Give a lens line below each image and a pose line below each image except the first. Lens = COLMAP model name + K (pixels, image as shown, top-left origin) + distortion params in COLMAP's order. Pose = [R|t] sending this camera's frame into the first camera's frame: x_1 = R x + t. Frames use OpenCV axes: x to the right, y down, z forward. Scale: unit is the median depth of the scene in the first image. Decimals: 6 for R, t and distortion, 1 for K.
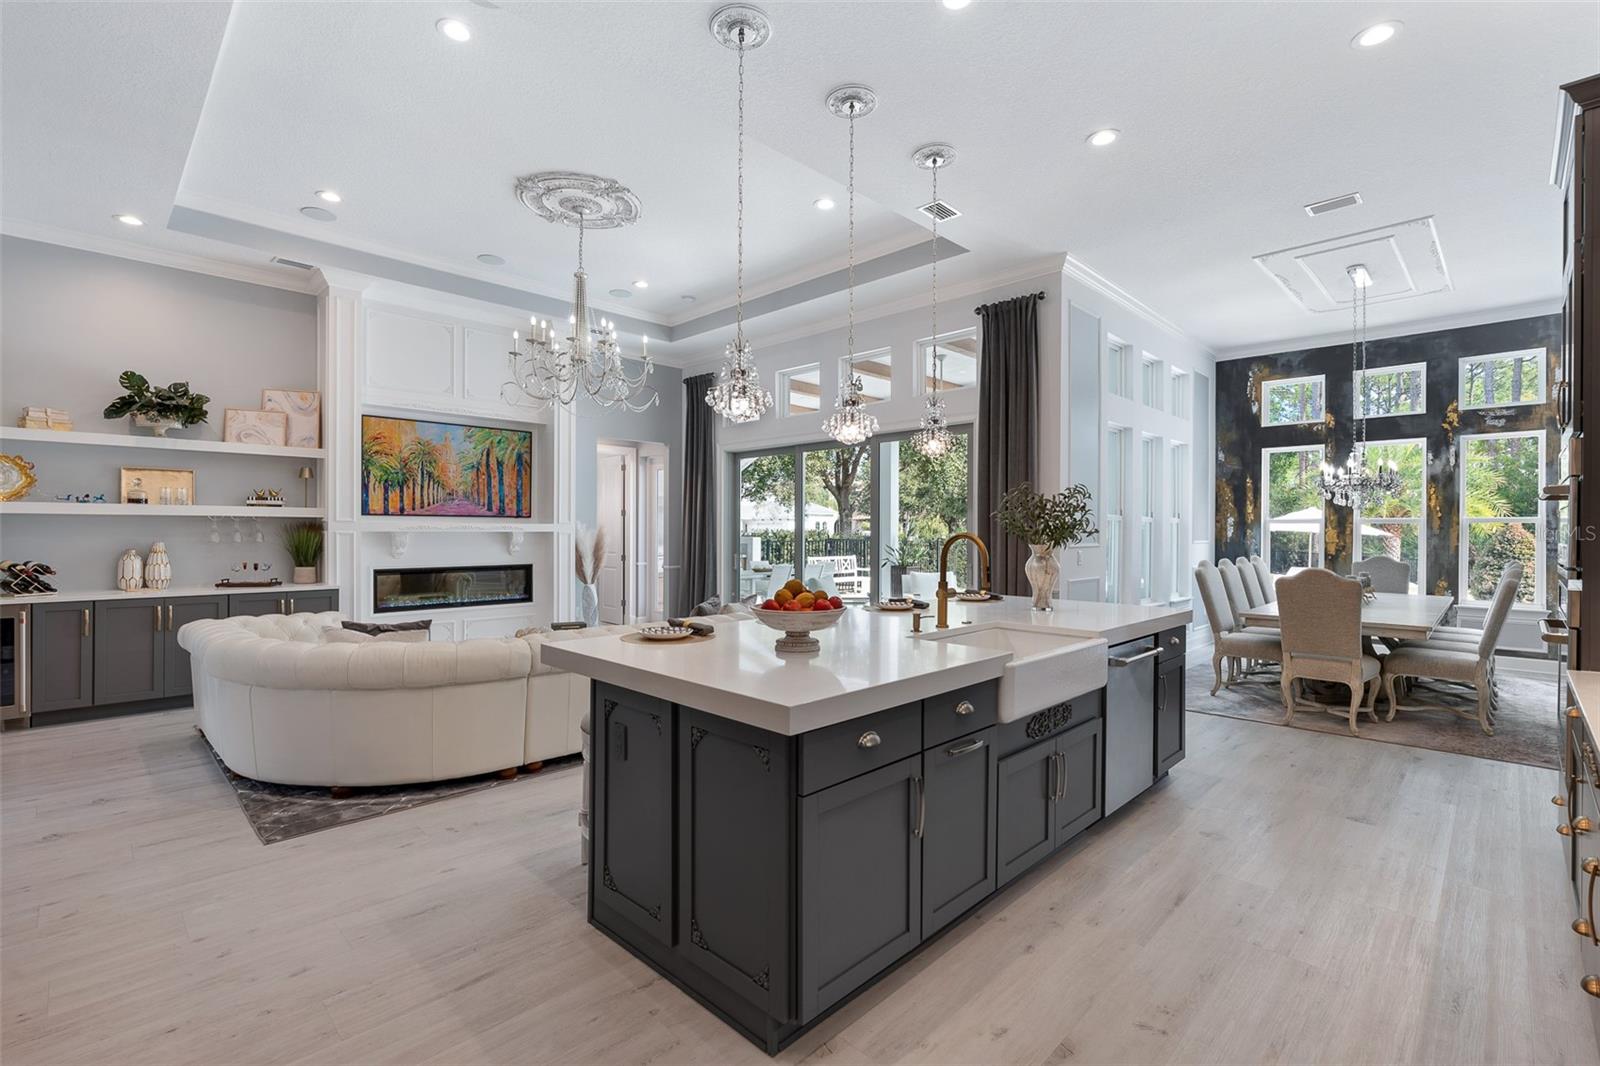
lens RADIAL K [[716.5, 0, 799.7], [0, 716.5, 530.8], [0, 0, 1]] dist [-0.003833, 0.001272]
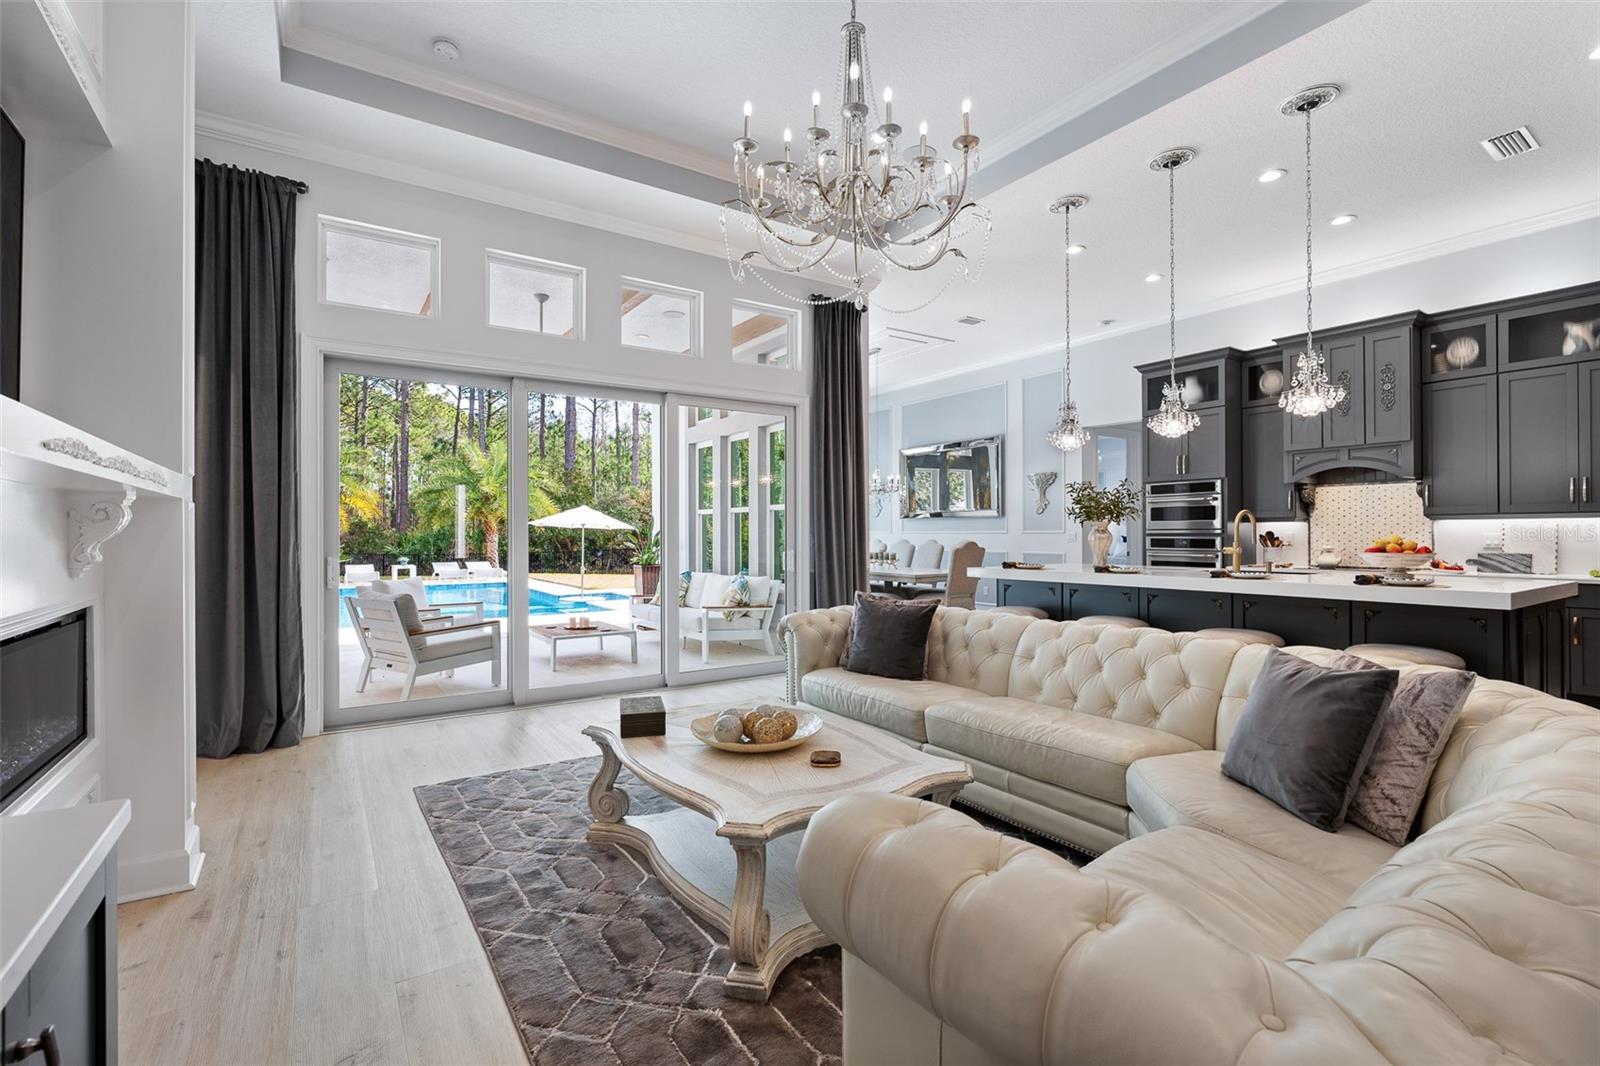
lens RADIAL K [[718.5, 0, 803.1], [0, 718.5, 530.6], [0, 0, 1]] dist [-0.002401, 0.001352]
pose [[0.192639, -0.000485, 0.981270, -0.646256], [0.005273, 0.999986, -0.000541, 0.018711], [-0.981256, 0.005278, 0.192639, 0.713115]]
